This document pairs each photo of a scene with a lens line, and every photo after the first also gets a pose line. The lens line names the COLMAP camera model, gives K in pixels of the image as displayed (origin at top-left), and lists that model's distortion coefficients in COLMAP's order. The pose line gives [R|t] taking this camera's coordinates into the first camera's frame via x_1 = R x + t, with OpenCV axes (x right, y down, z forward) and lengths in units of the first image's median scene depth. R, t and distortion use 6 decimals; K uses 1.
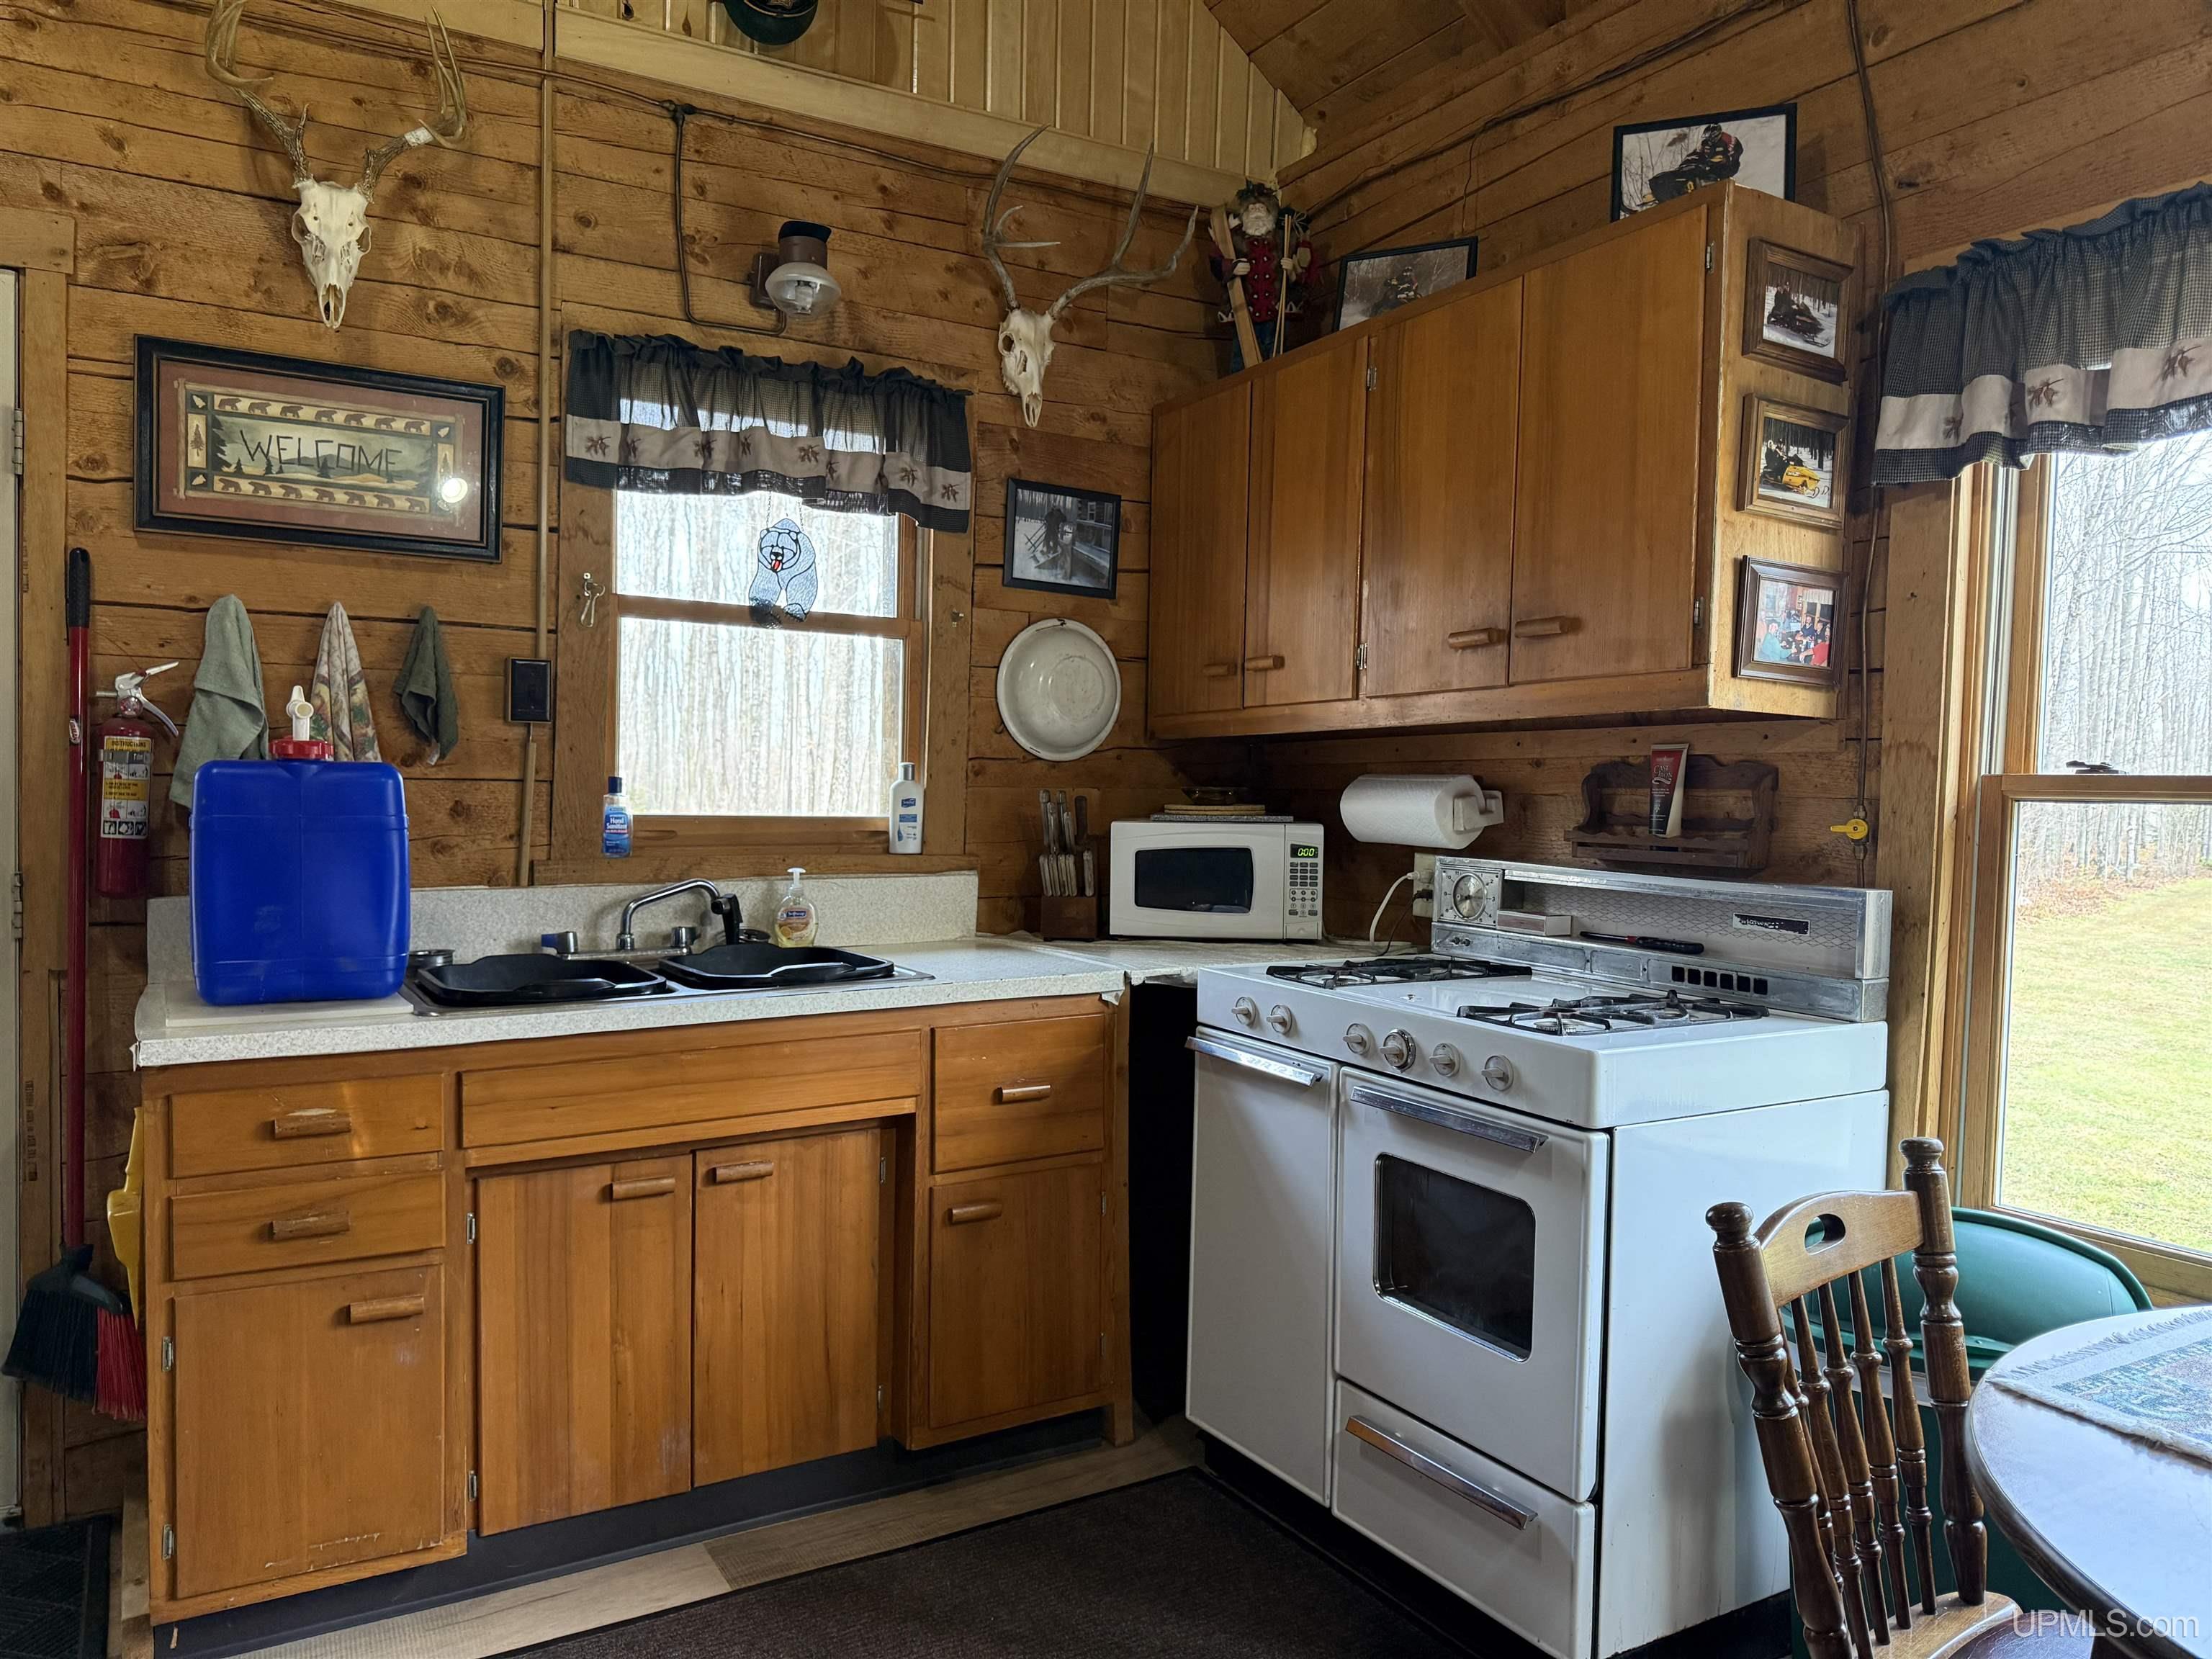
lens RADIAL K [[1571.1, 0, 1106.0], [0, 1571.1, 829.5], [0, 0, 1]] dist [0.060458, -0.000663]
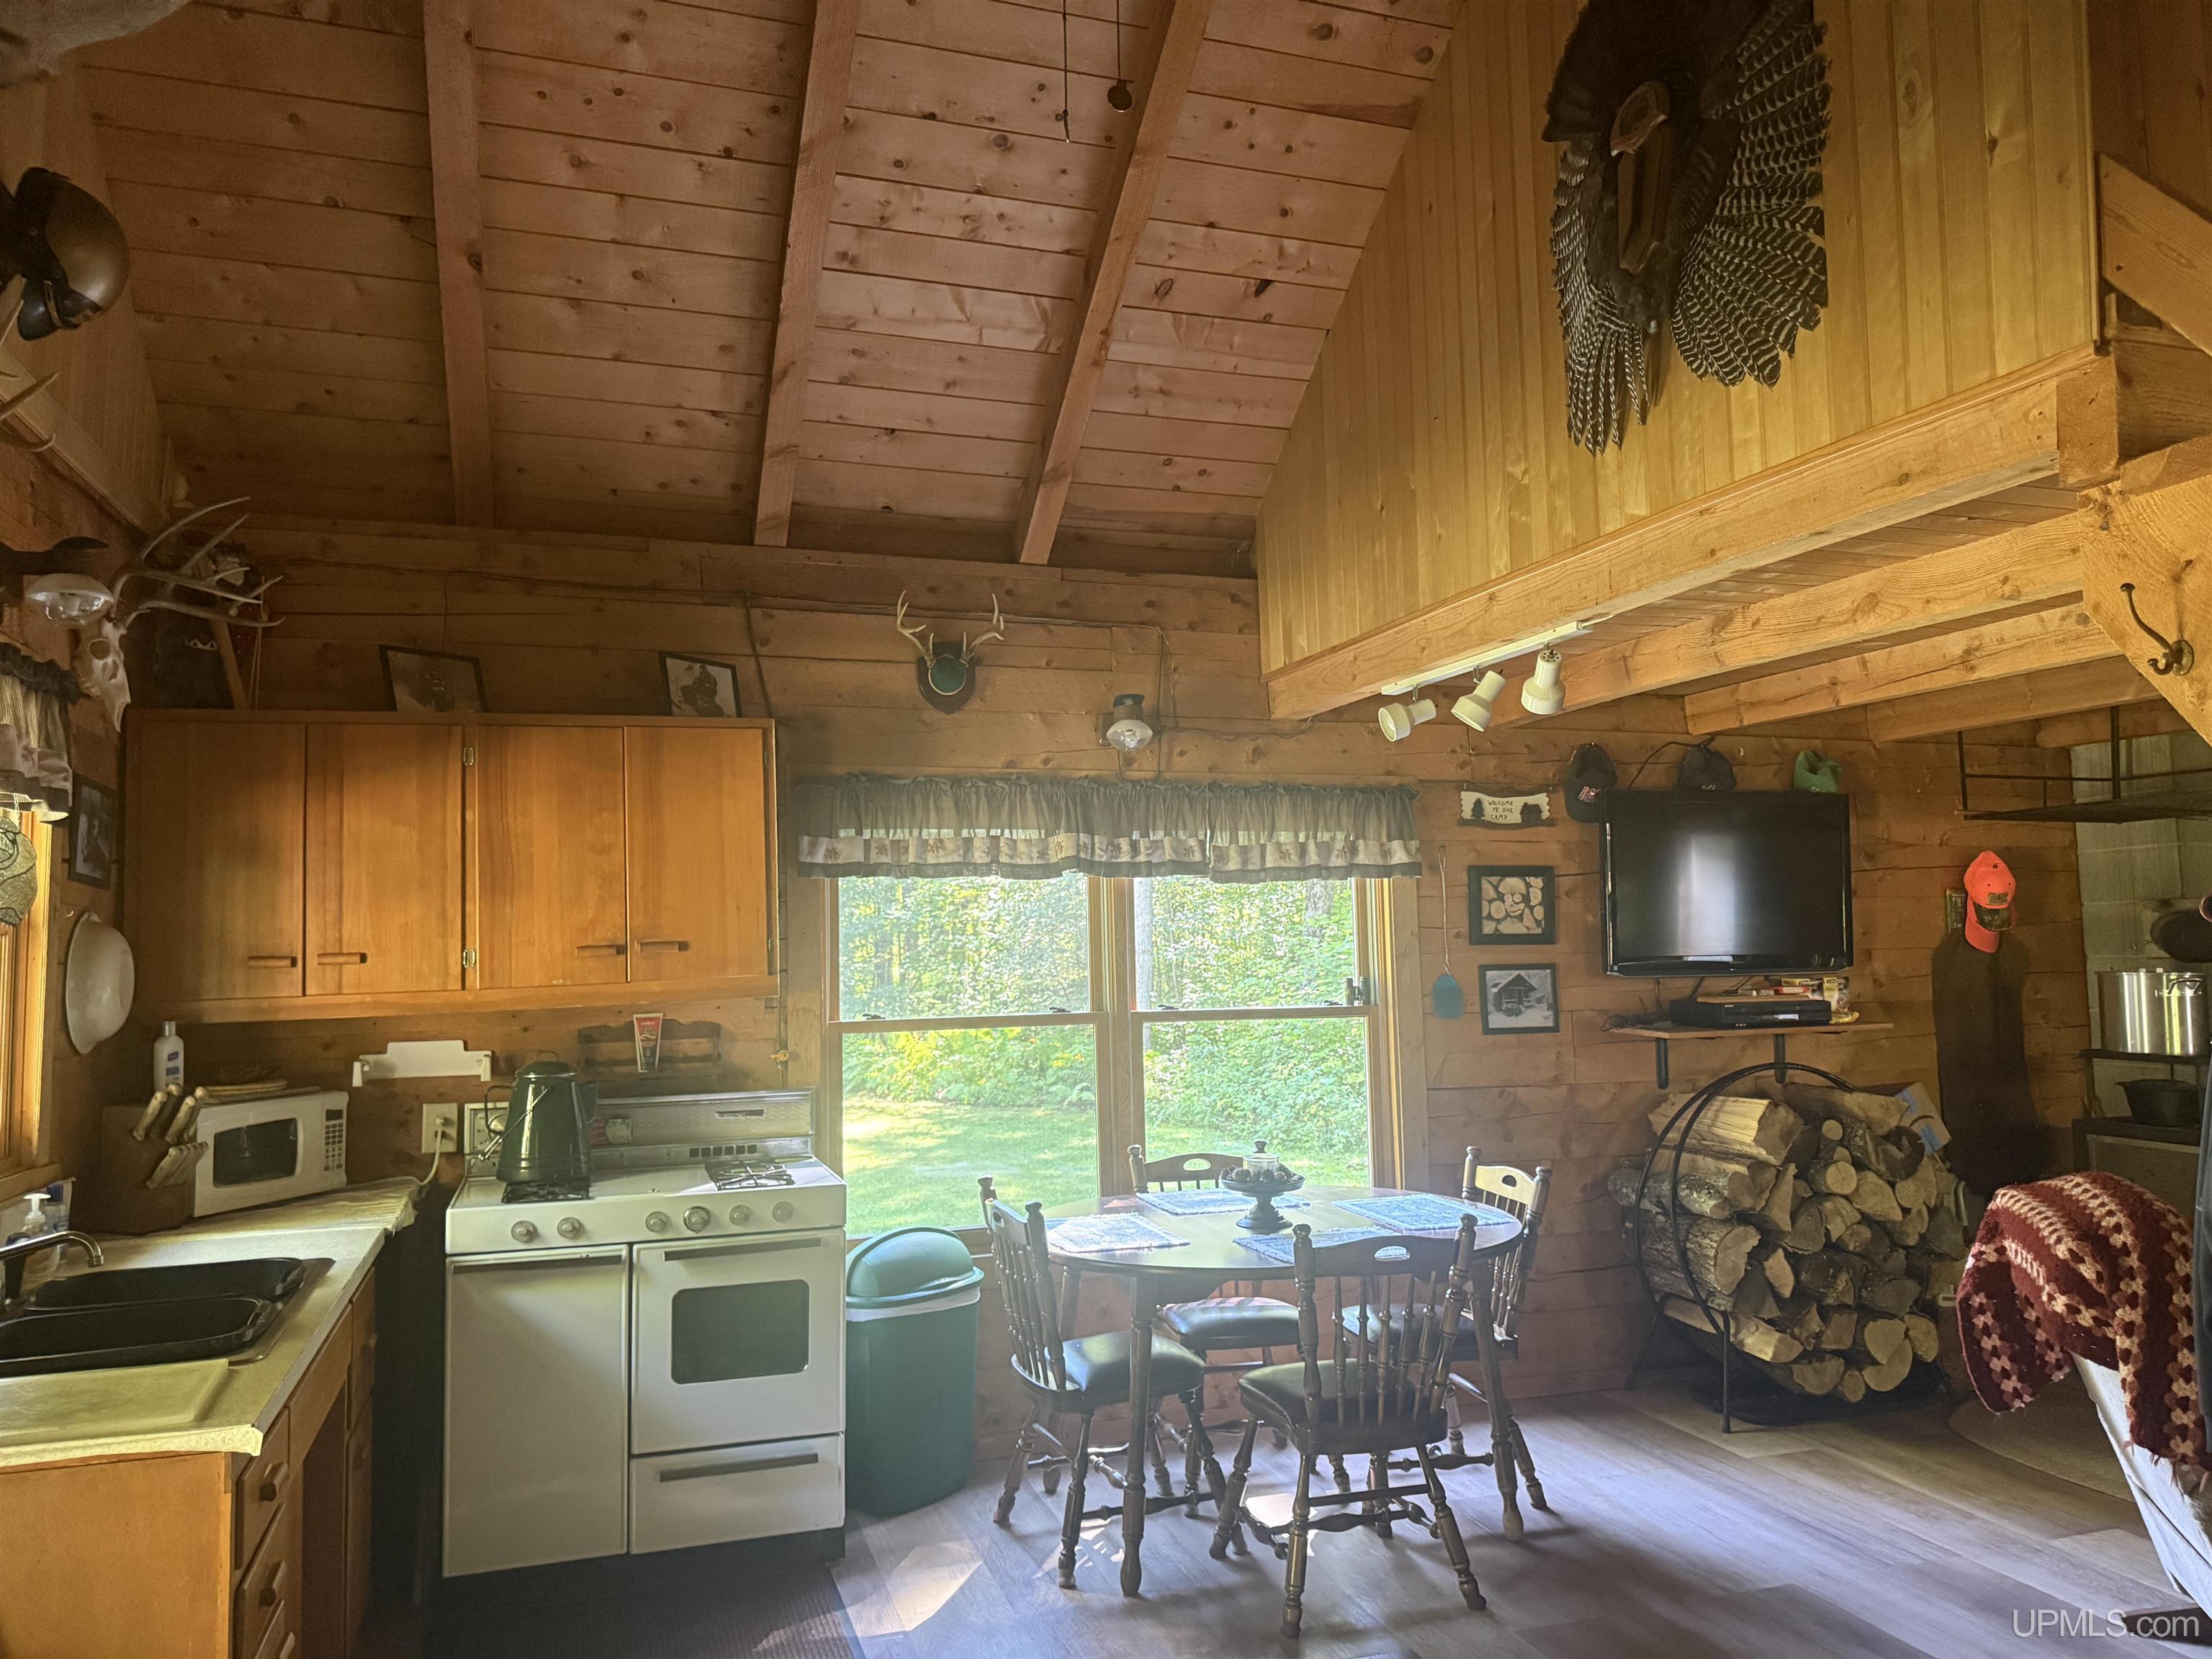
lens RADIAL K [[1571.1, 0, 1106.0], [0, 1571.1, 829.5], [0, 0, 1]] dist [0.060458, -0.000663]
pose [[0.209307, 0.057087, 0.976182, -1.176730], [0.052728, 0.996183, -0.069563, -0.107591], [-0.976427, 0.066032, 0.205498, 0.205978]]
